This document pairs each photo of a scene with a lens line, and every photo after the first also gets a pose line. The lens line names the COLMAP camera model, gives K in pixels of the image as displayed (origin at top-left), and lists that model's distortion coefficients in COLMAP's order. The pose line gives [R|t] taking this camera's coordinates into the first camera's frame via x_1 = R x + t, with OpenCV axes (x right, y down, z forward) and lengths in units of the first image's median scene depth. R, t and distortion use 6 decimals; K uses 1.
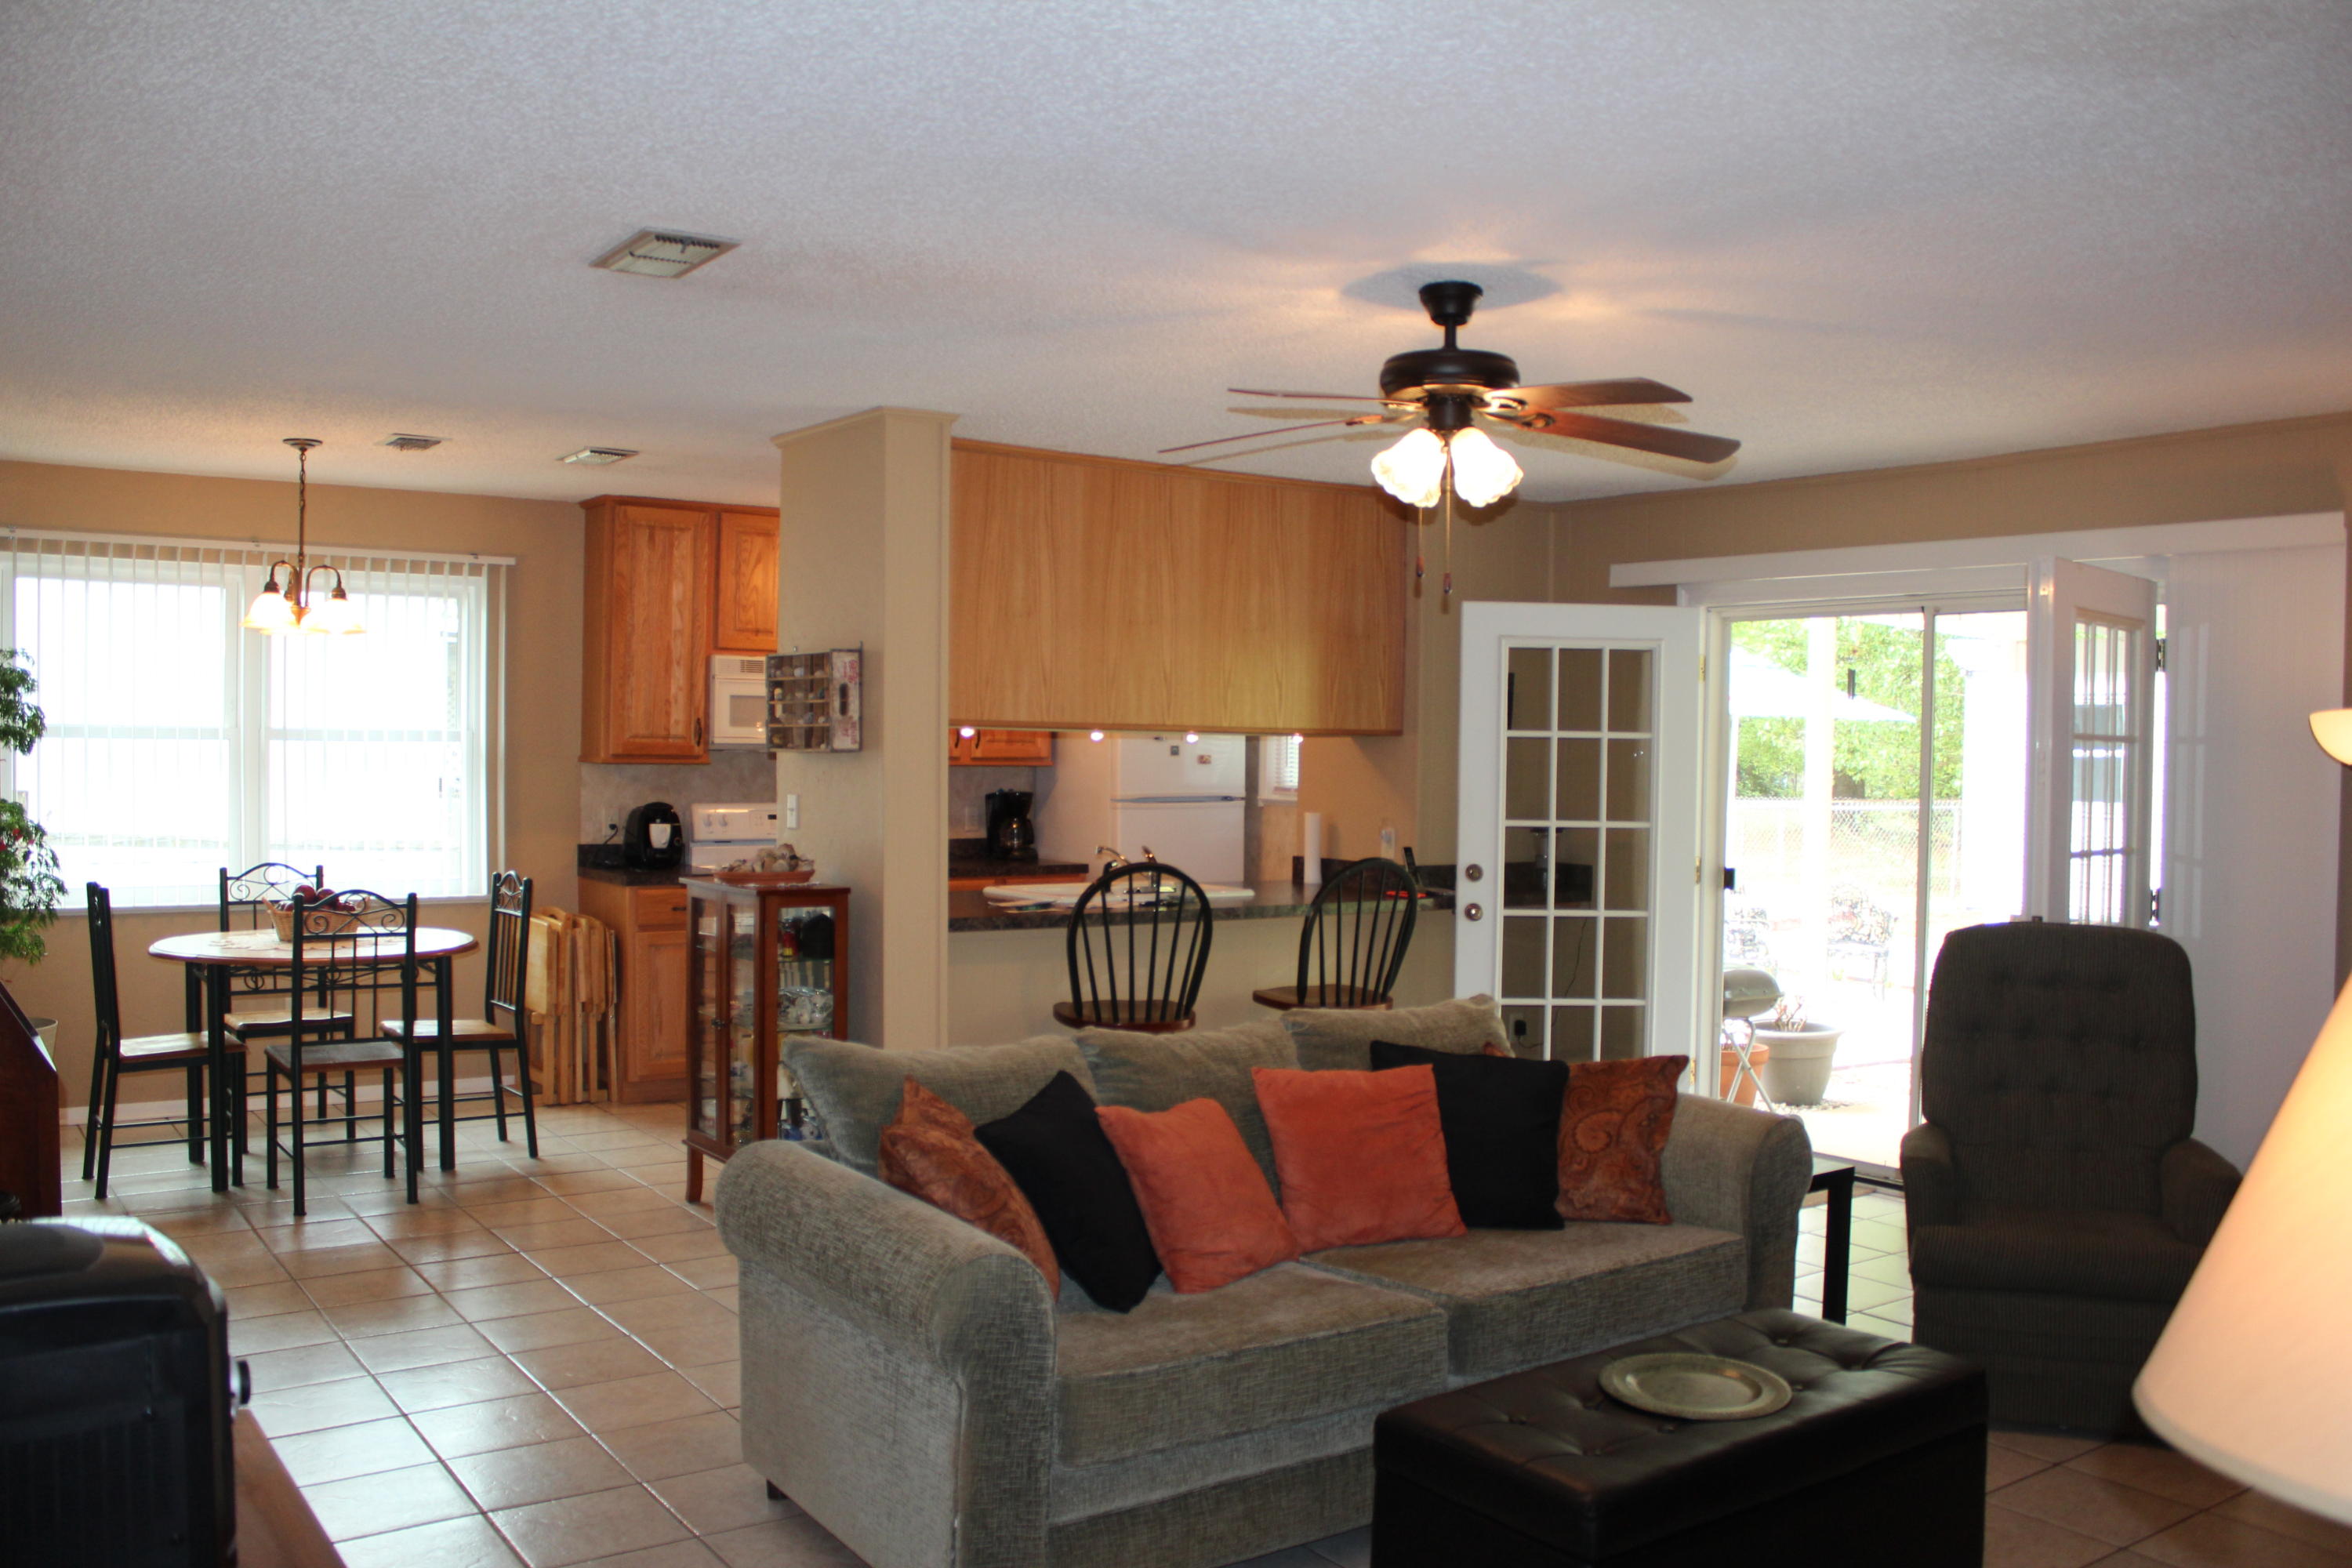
lens RADIAL K [[1911.0, 0, 1173.4], [0, 1911.0, 781.3], [0, 0, 1]] dist [-0.085307, 0.006051]
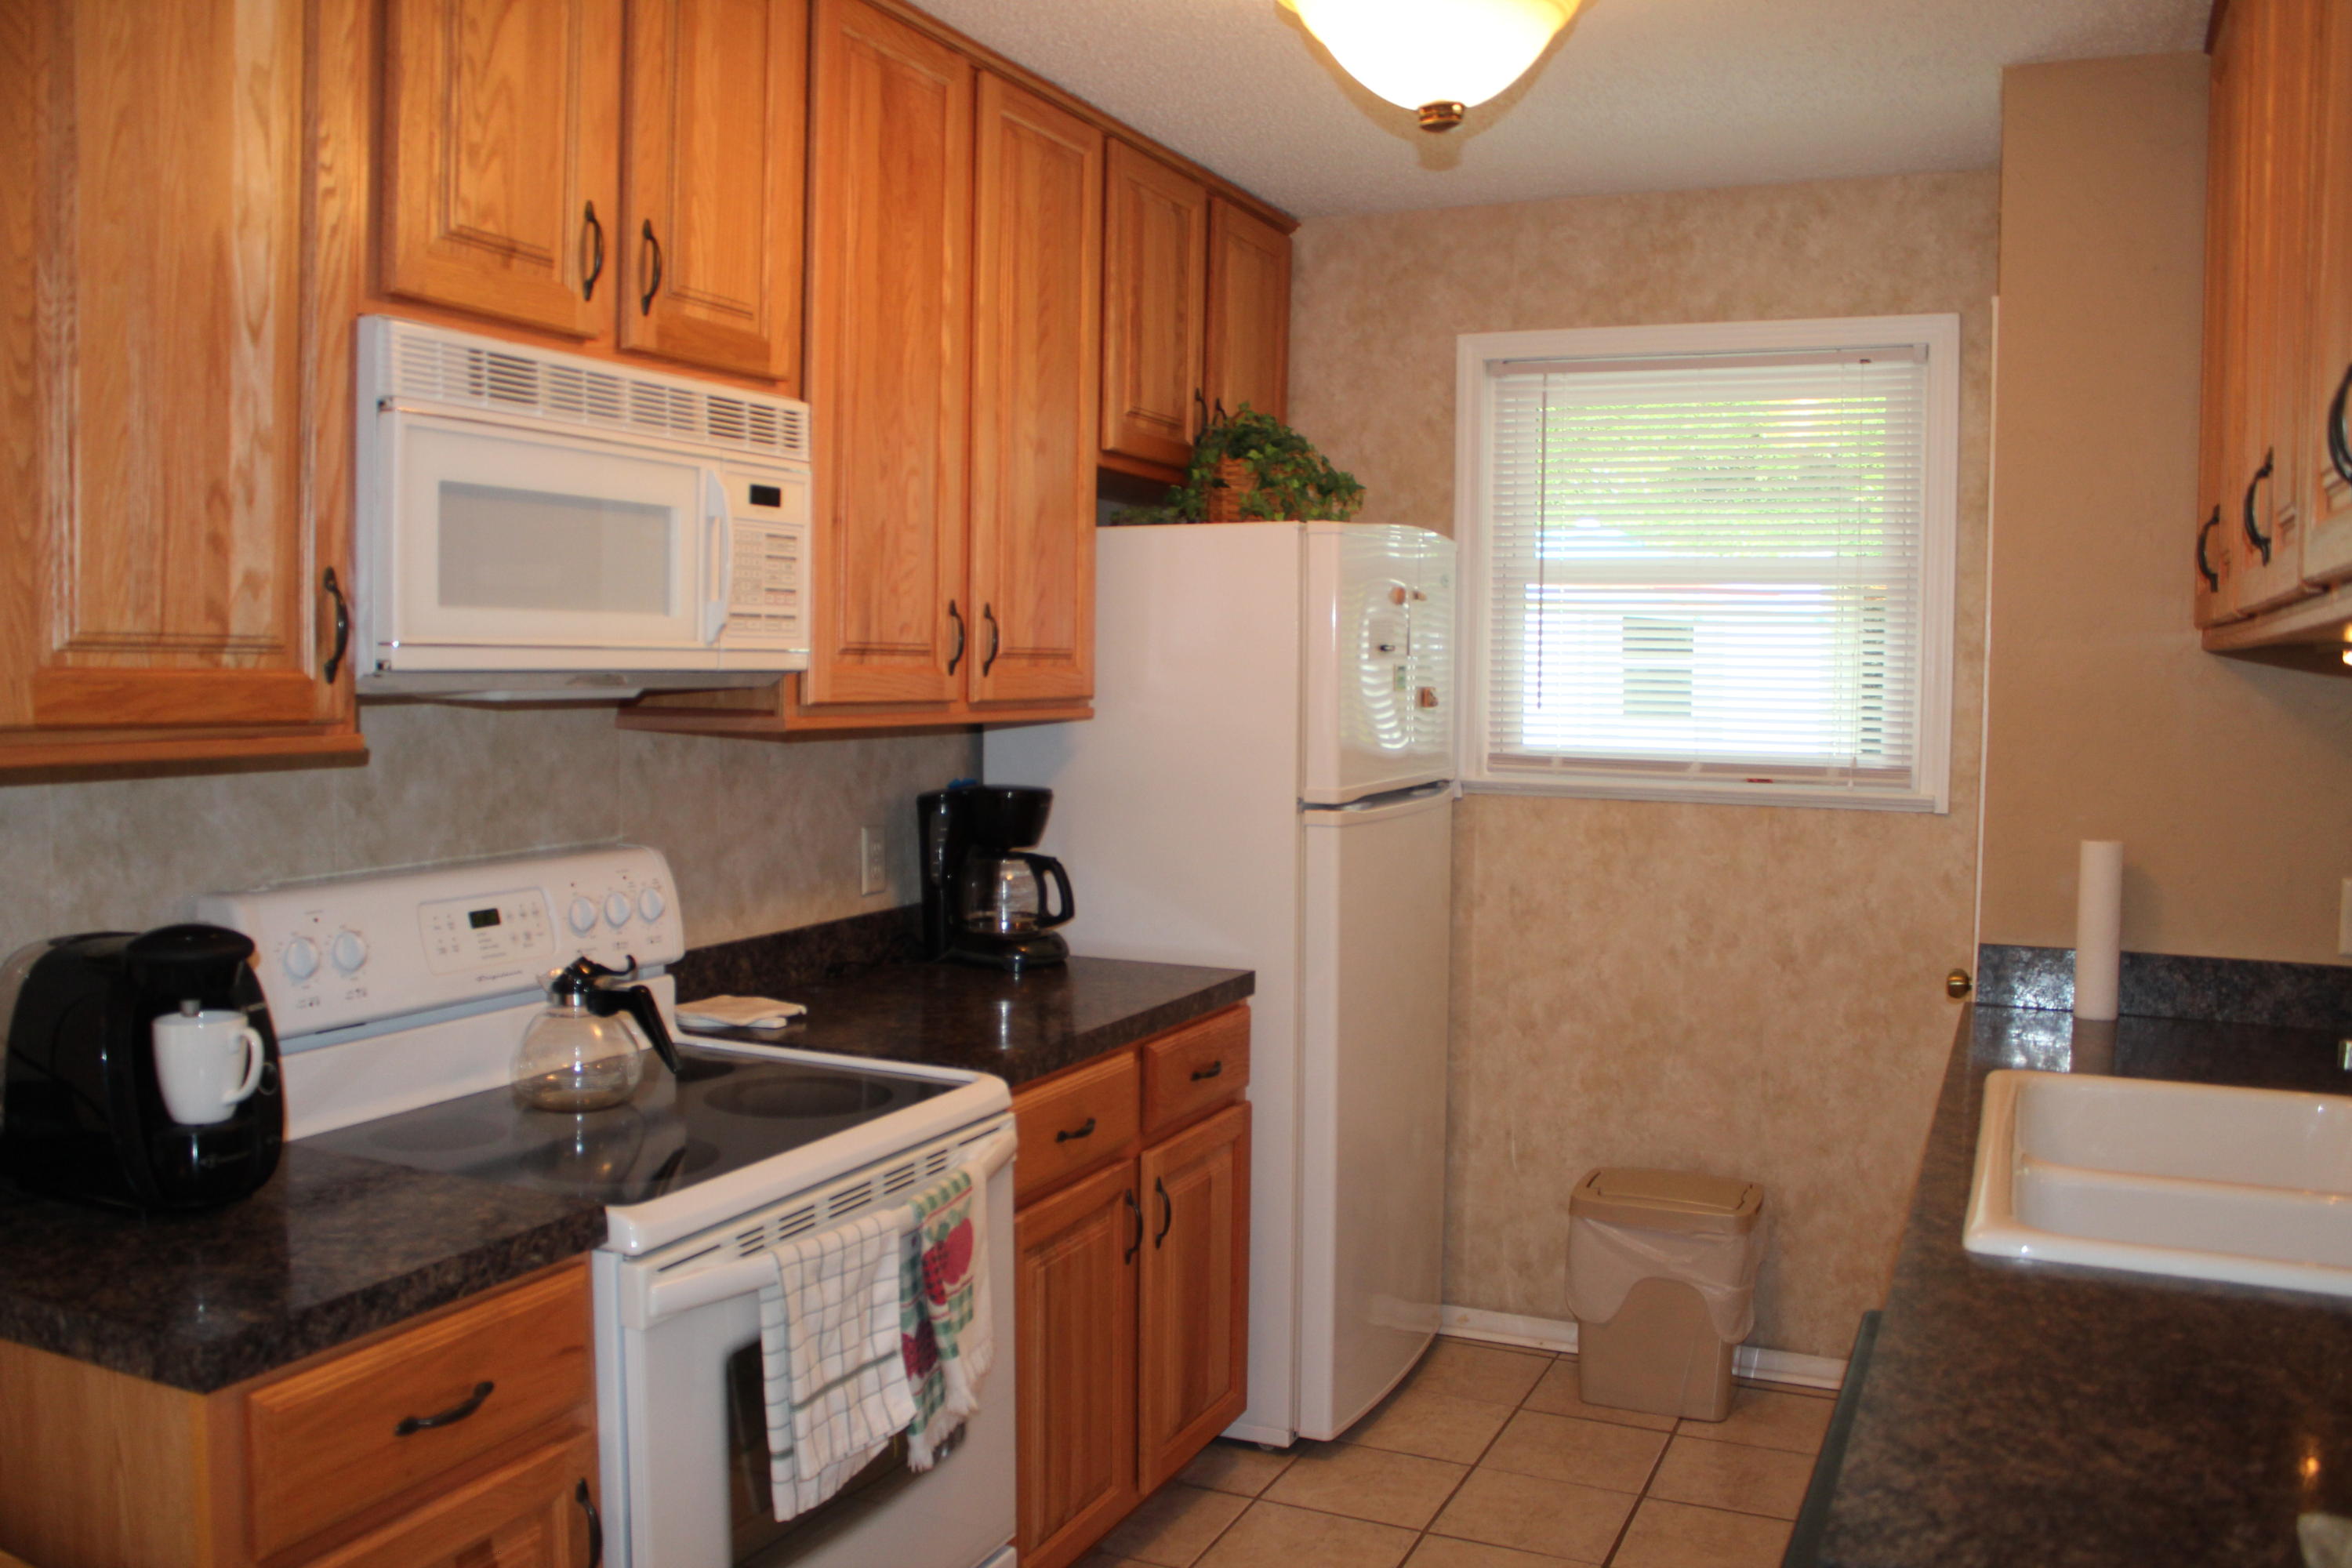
lens RADIAL K [[1911.0, 0, 1179.4], [0, 1911.0, 785.0], [0, 0, 1]] dist [-0.085307, 0.006051]
pose [[0.873817, -0.034887, 0.485002, -0.273942], [0.012325, 0.998692, 0.049631, -0.016126], [-0.486098, -0.037390, 0.873104, 0.738582]]
